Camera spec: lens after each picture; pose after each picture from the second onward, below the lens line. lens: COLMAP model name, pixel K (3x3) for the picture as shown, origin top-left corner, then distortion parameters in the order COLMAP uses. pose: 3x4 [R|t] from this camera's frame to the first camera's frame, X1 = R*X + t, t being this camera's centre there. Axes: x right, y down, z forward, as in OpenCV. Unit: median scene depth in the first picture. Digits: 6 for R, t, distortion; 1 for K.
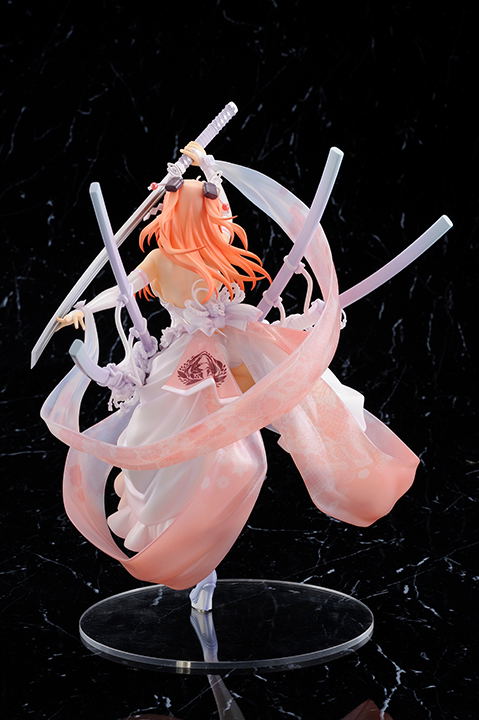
lens RADIAL K [[1235.6, 0, 241.1], [0, 1235.6, 359.3], [0, 0, 1]] dist [0.034154, 0.000000]
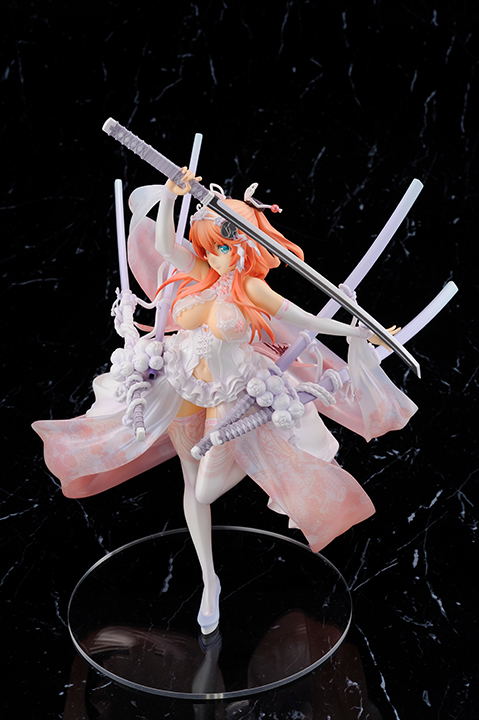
lens RADIAL K [[1235.6, 0, 238.9], [0, 1235.6, 361.8], [0, 0, 1]] dist [0.034154, 0.000000]
pose [[0.999636, 0.003552, -0.026751, 0.008711], [0.005854, 0.939143, 0.343476, -0.161986], [0.026343, -0.343507, 0.938781, 0.058691]]
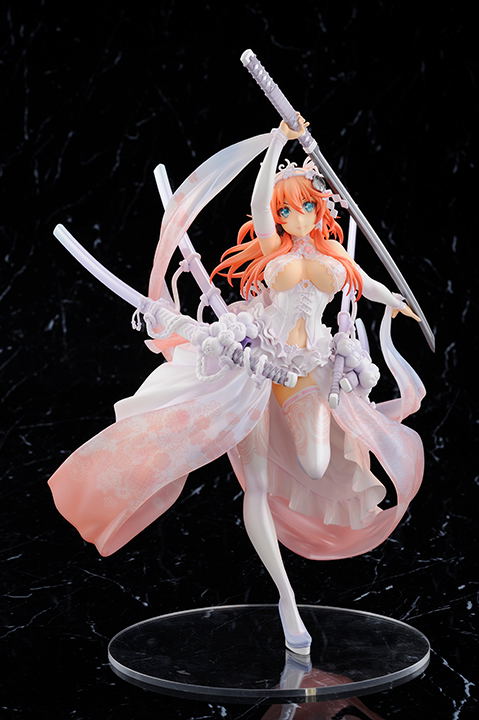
lens RADIAL K [[1235.6, 0, 240.1], [0, 1235.6, 363.8], [0, 0, 1]] dist [0.034154, 0.000000]
pose [[0.999402, 0.001920, -0.034532, -0.005525], [-0.003069, 0.999443, -0.033231, 0.017013], [0.034449, 0.033317, 0.998851, 0.018934]]
